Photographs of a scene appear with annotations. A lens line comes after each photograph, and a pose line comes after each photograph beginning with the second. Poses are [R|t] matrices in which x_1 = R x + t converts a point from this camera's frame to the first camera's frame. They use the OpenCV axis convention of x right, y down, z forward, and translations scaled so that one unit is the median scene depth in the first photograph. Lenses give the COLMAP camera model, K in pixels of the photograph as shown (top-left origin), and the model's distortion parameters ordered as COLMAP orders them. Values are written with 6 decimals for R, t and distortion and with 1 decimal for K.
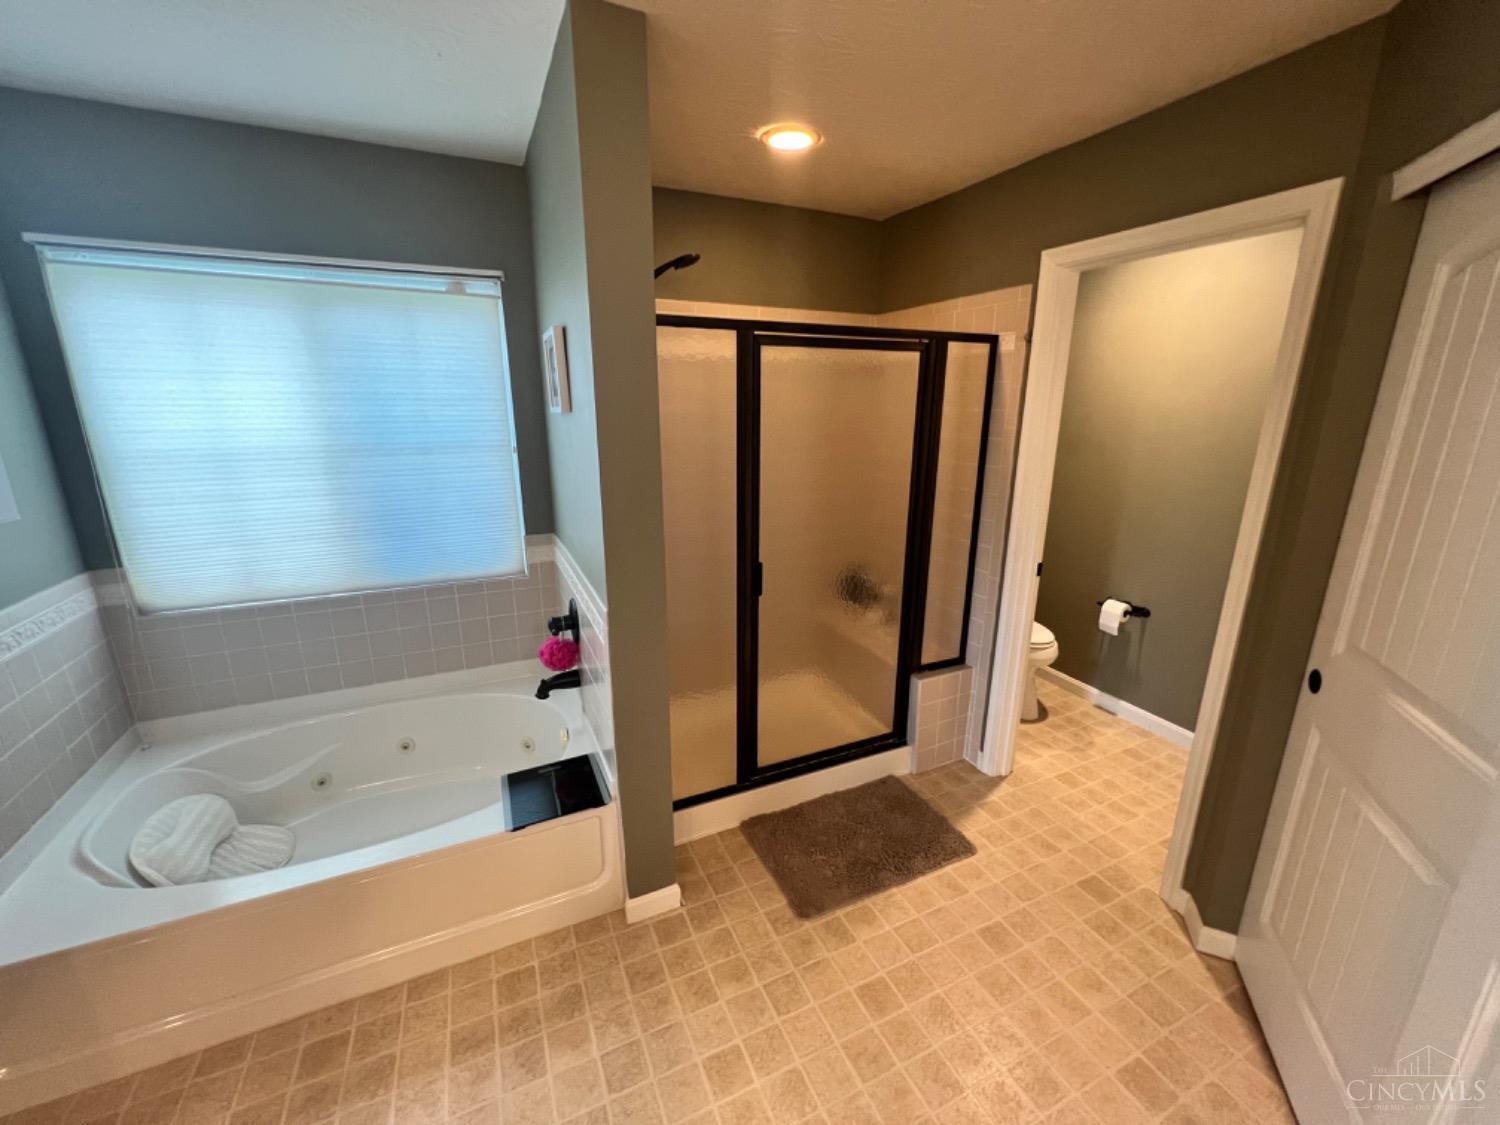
lens RADIAL K [[602.6, 0, 749.8], [0, 602.6, 561.4], [0, 0, 1]] dist [-0.001016, 0.000621]
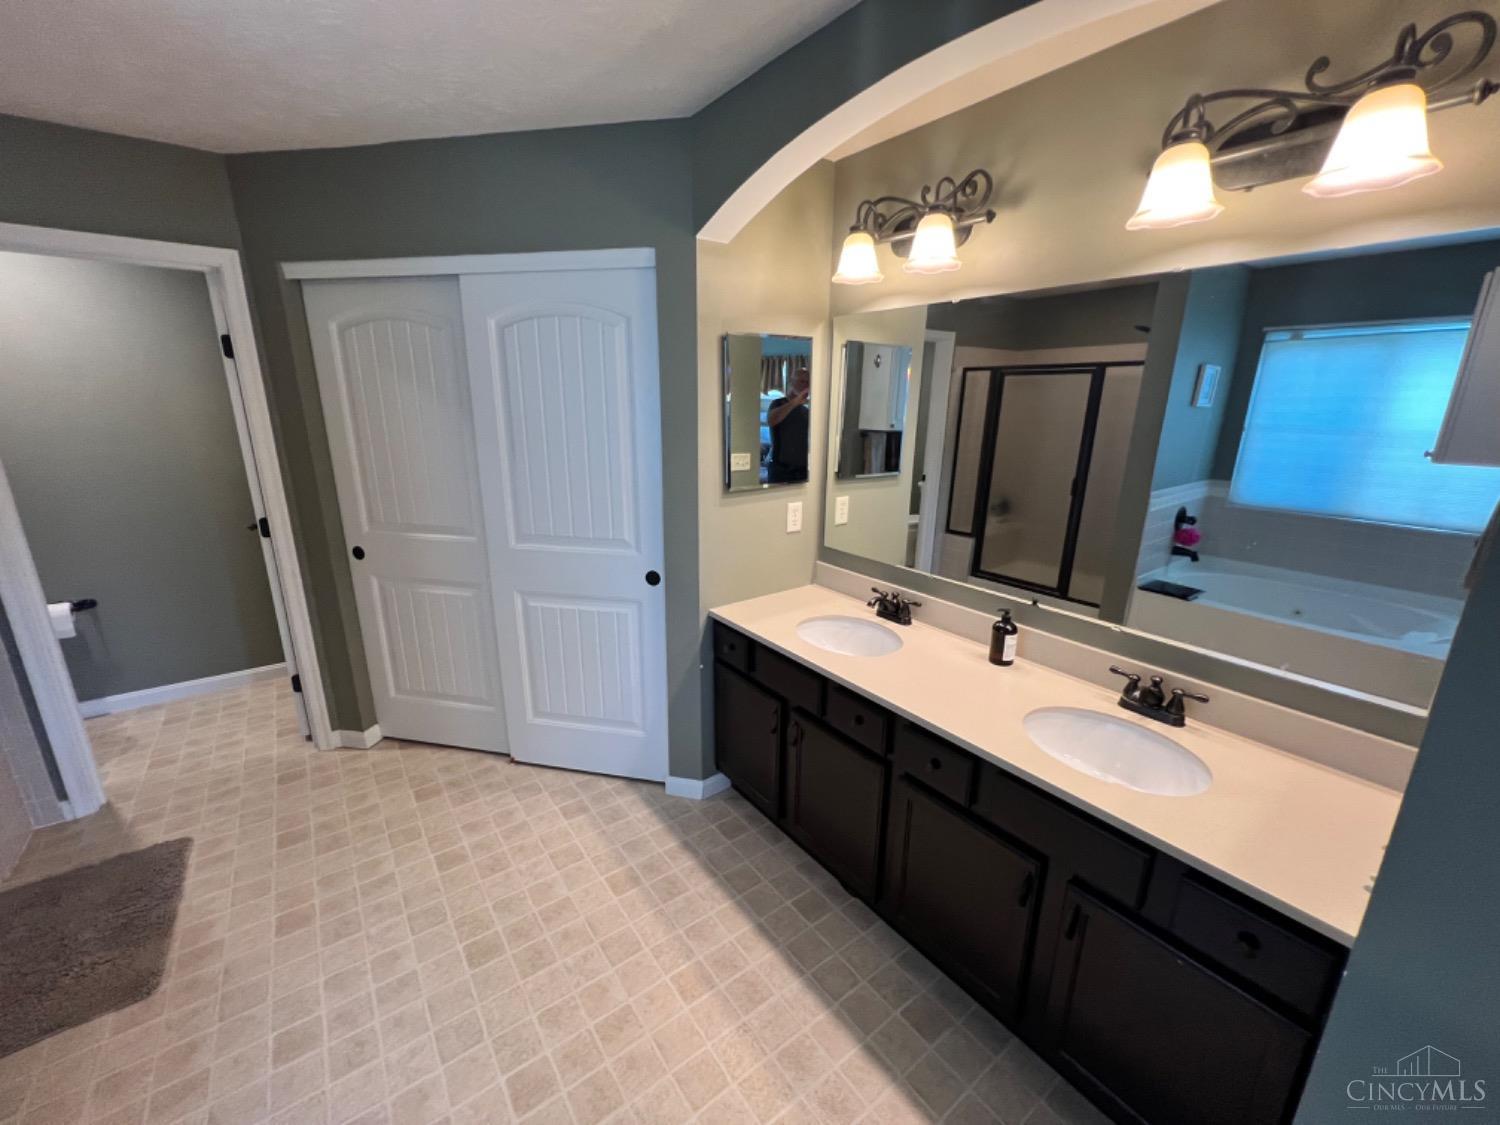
lens RADIAL K [[602.6, 0, 747.7], [0, 602.6, 559.2], [0, 0, 1]] dist [-0.001016, 0.000621]
pose [[-0.201659, -0.262023, 0.943757, -0.723910], [0.242738, 0.920123, 0.307329, -0.036769], [-0.948900, 0.291061, -0.121948, 0.111942]]
